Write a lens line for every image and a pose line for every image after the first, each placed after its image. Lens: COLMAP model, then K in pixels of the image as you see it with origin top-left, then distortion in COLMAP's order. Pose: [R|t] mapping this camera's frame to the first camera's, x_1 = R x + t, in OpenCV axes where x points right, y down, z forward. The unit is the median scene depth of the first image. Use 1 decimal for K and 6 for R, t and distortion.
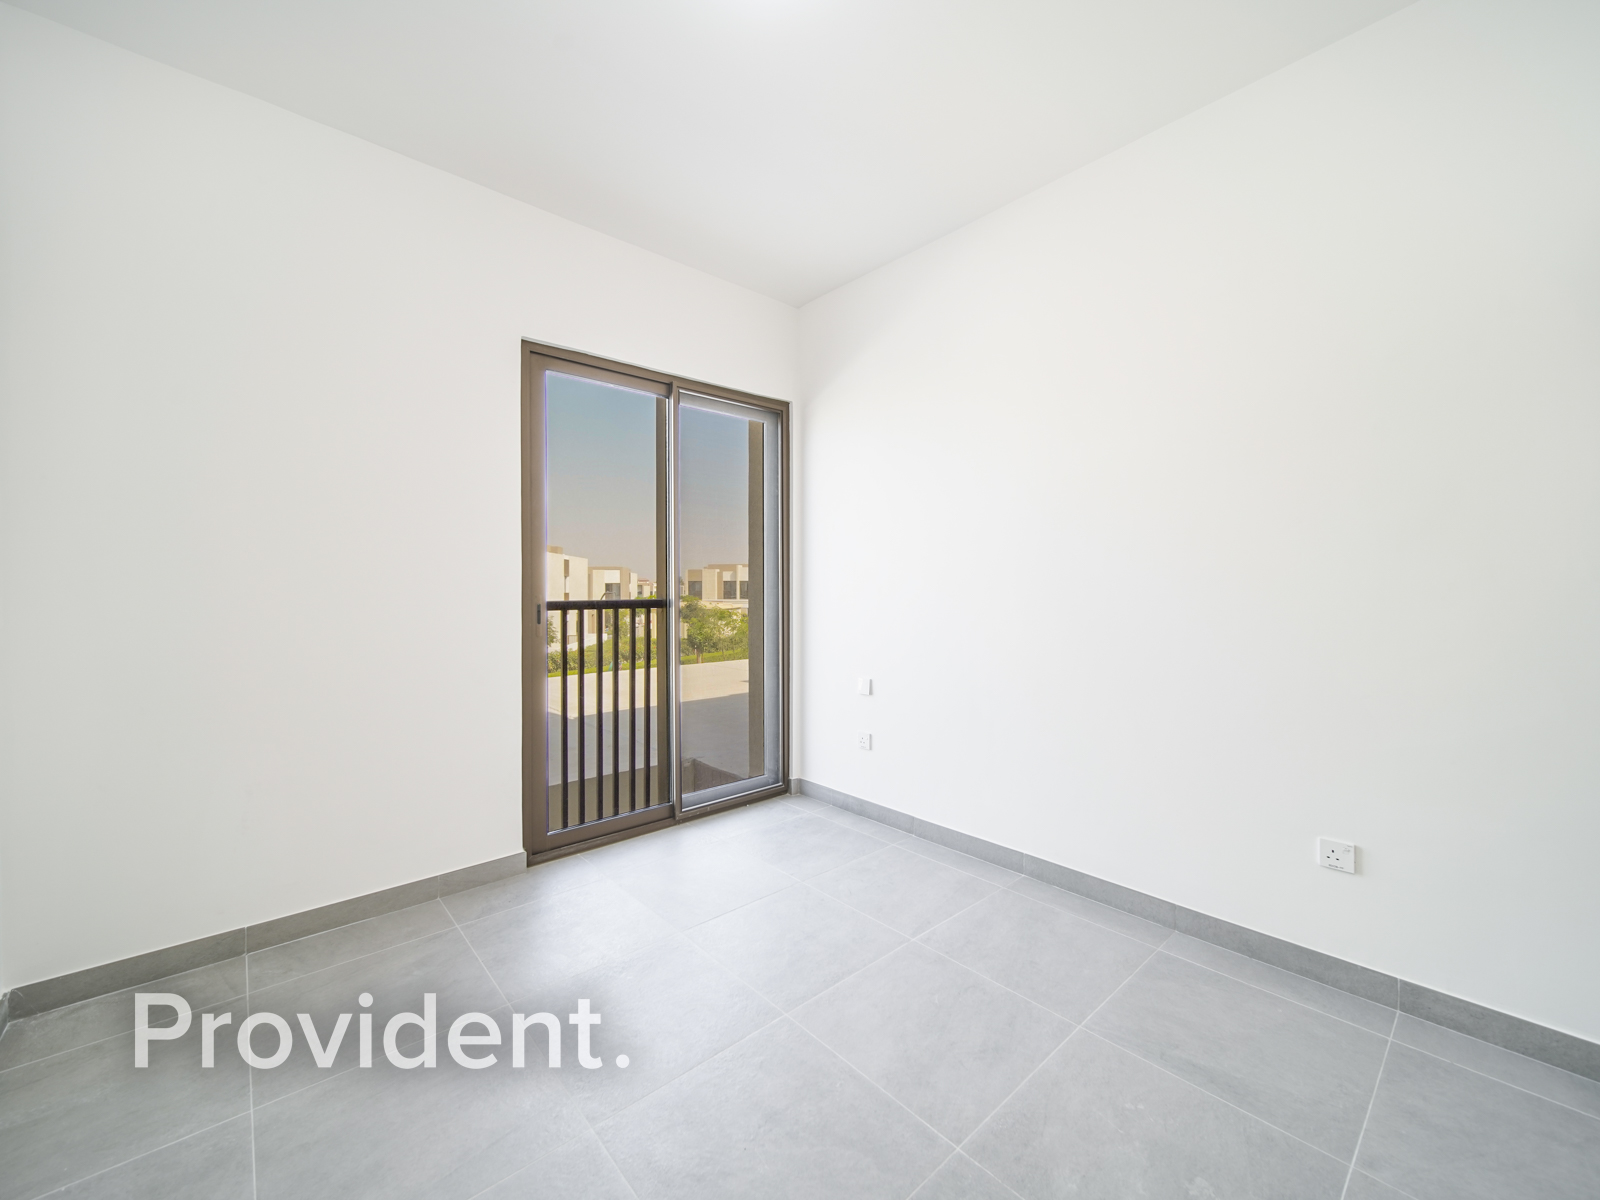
lens RADIAL K [[640.3, 0, 782.9], [0, 640.3, 587.9], [0, 0, 1]] dist [0.001114, -0.000183]
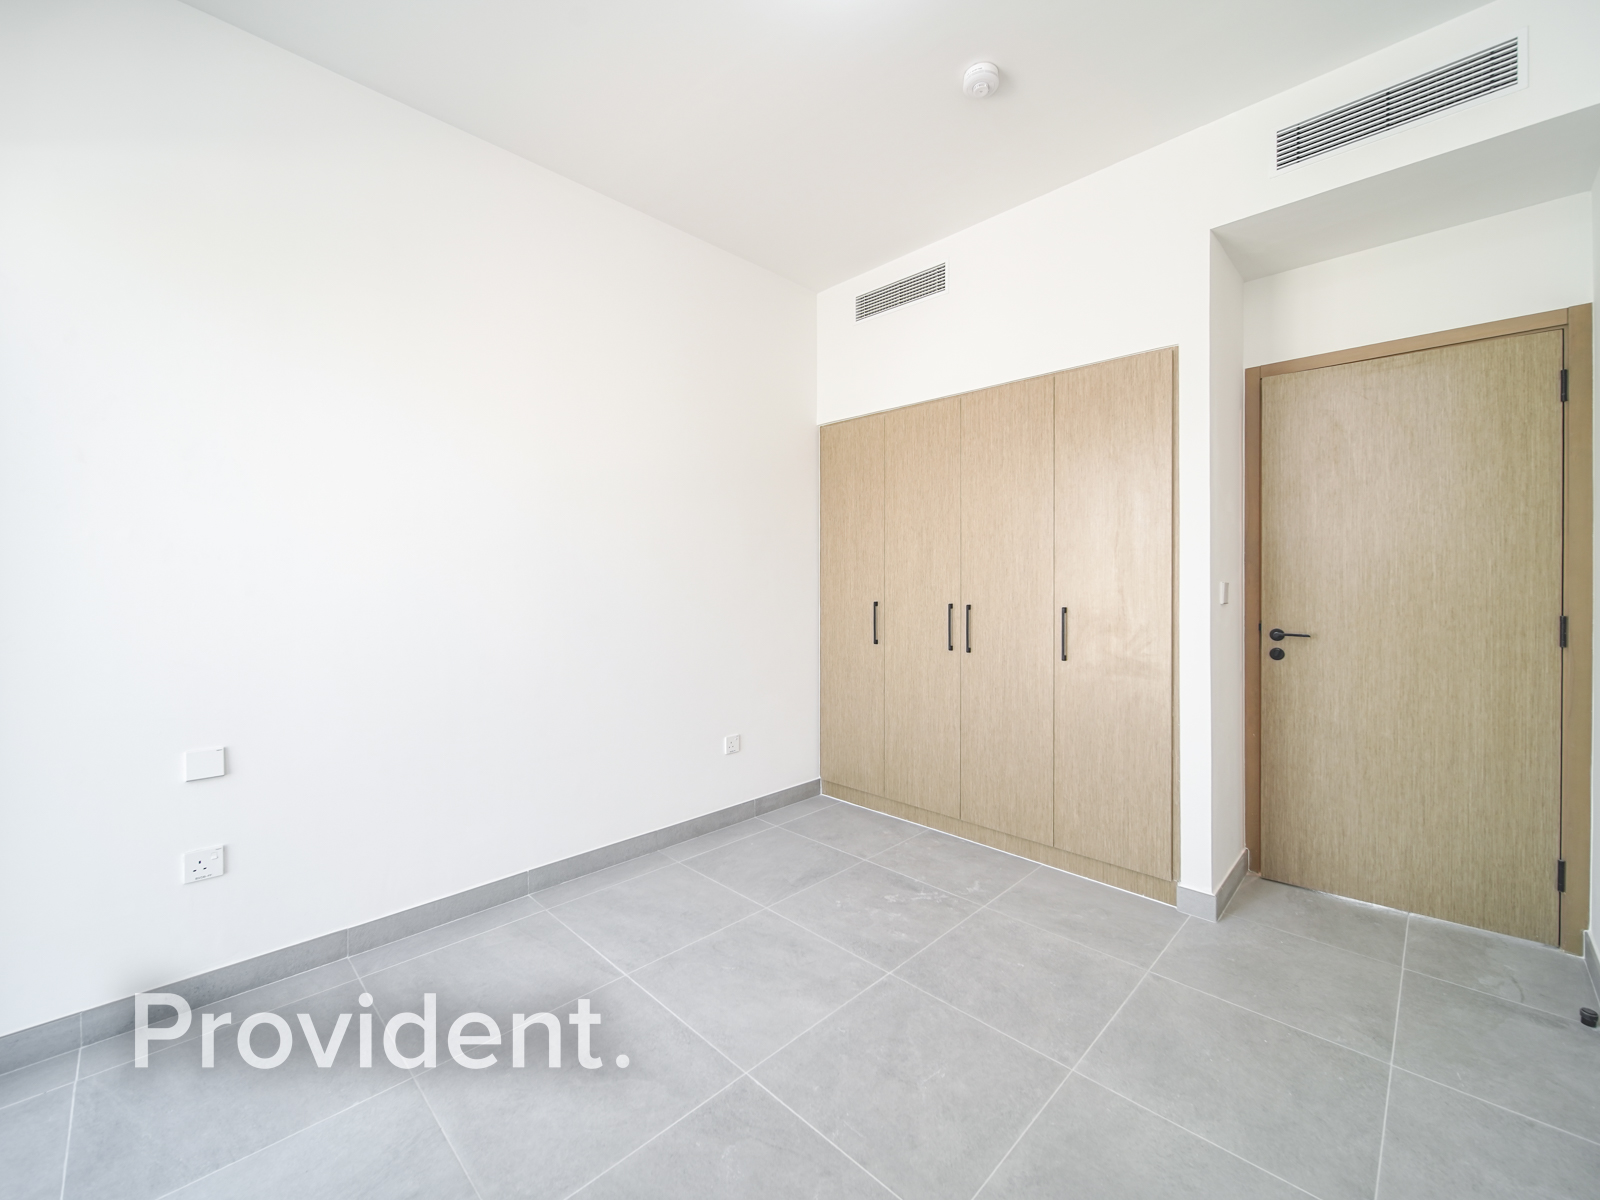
lens RADIAL K [[657.3, 0, 837.7], [0, 657.3, 599.3], [0, 0, 1]] dist [0.002261, 0.000419]
pose [[-0.127723, -0.026492, 0.991456, -0.833075], [-0.011527, 0.999615, 0.025225, -0.005362], [-0.991743, -0.008207, -0.127979, 0.937729]]
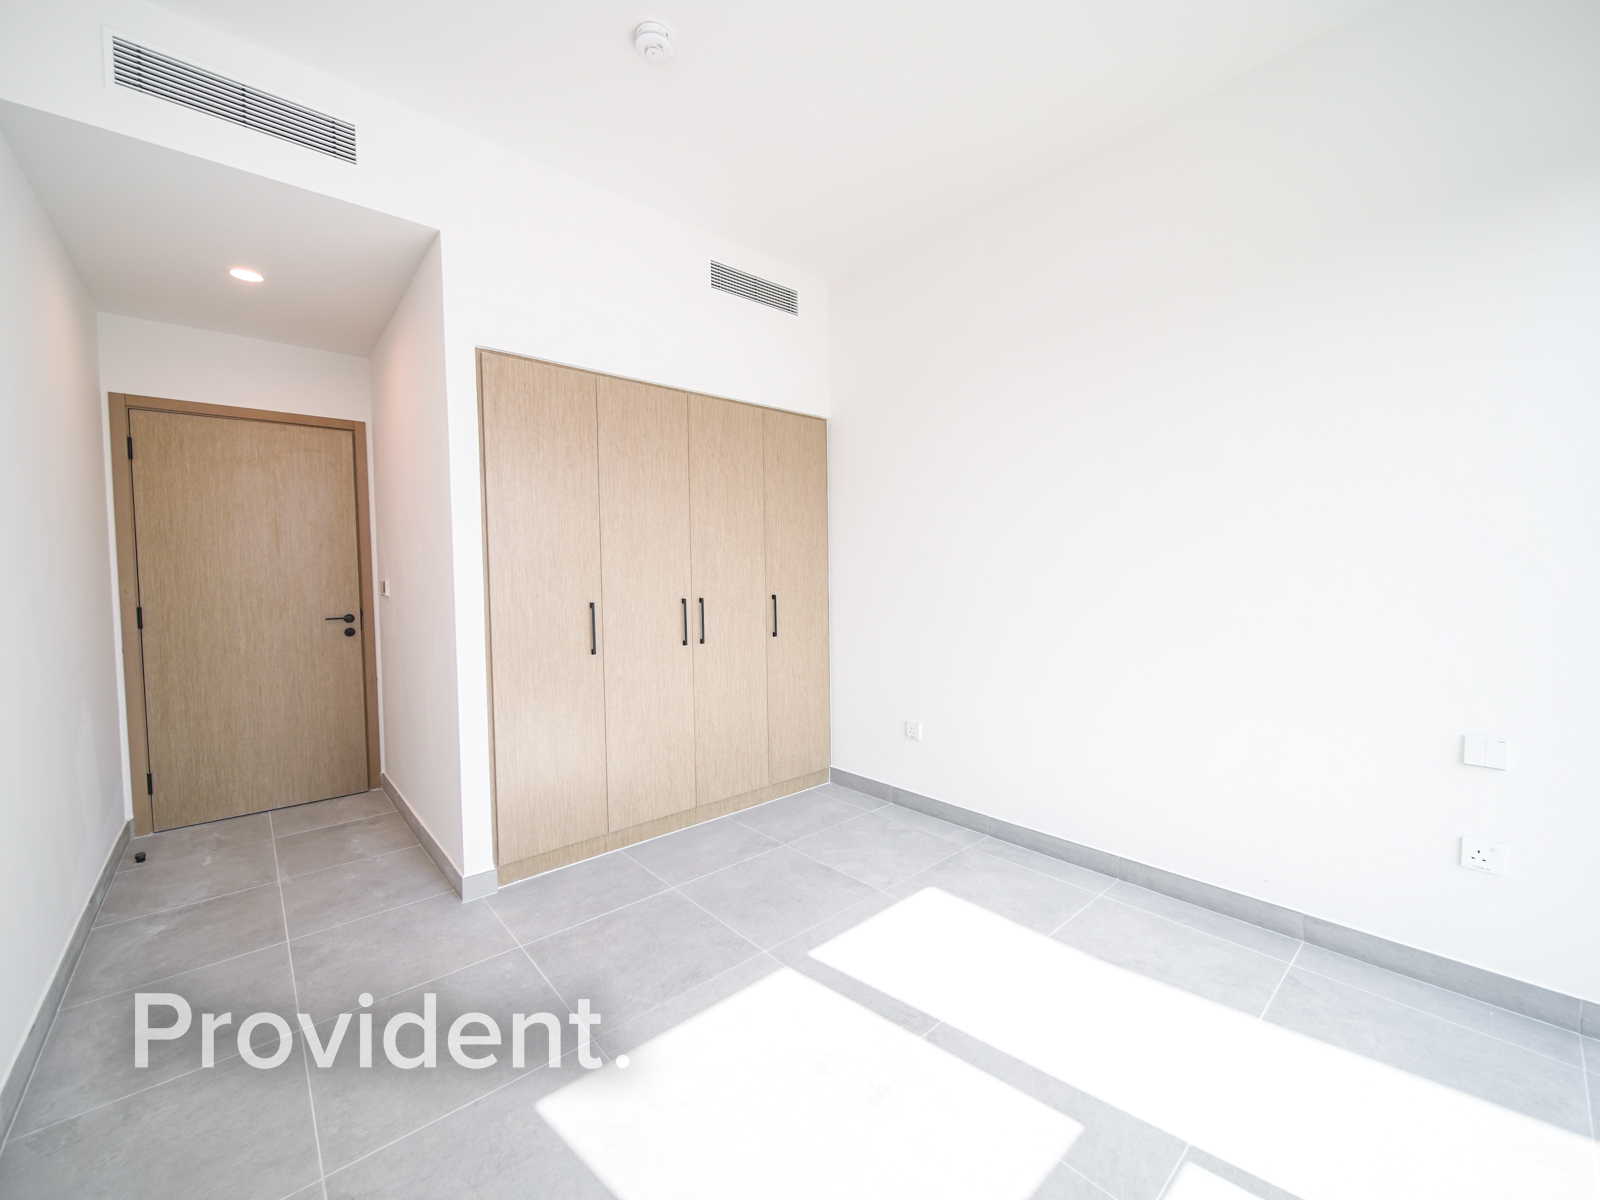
lens RADIAL K [[635.5, 0, 776.8], [0, 635.5, 612.9], [0, 0, 1]] dist [-0.000178, -0.000328]
pose [[-0.999875, 0.015635, 0.002351, 0.465589], [0.015729, 0.998771, 0.046997, 0.007670], [-0.001613, 0.047028, -0.998892, 1.980936]]
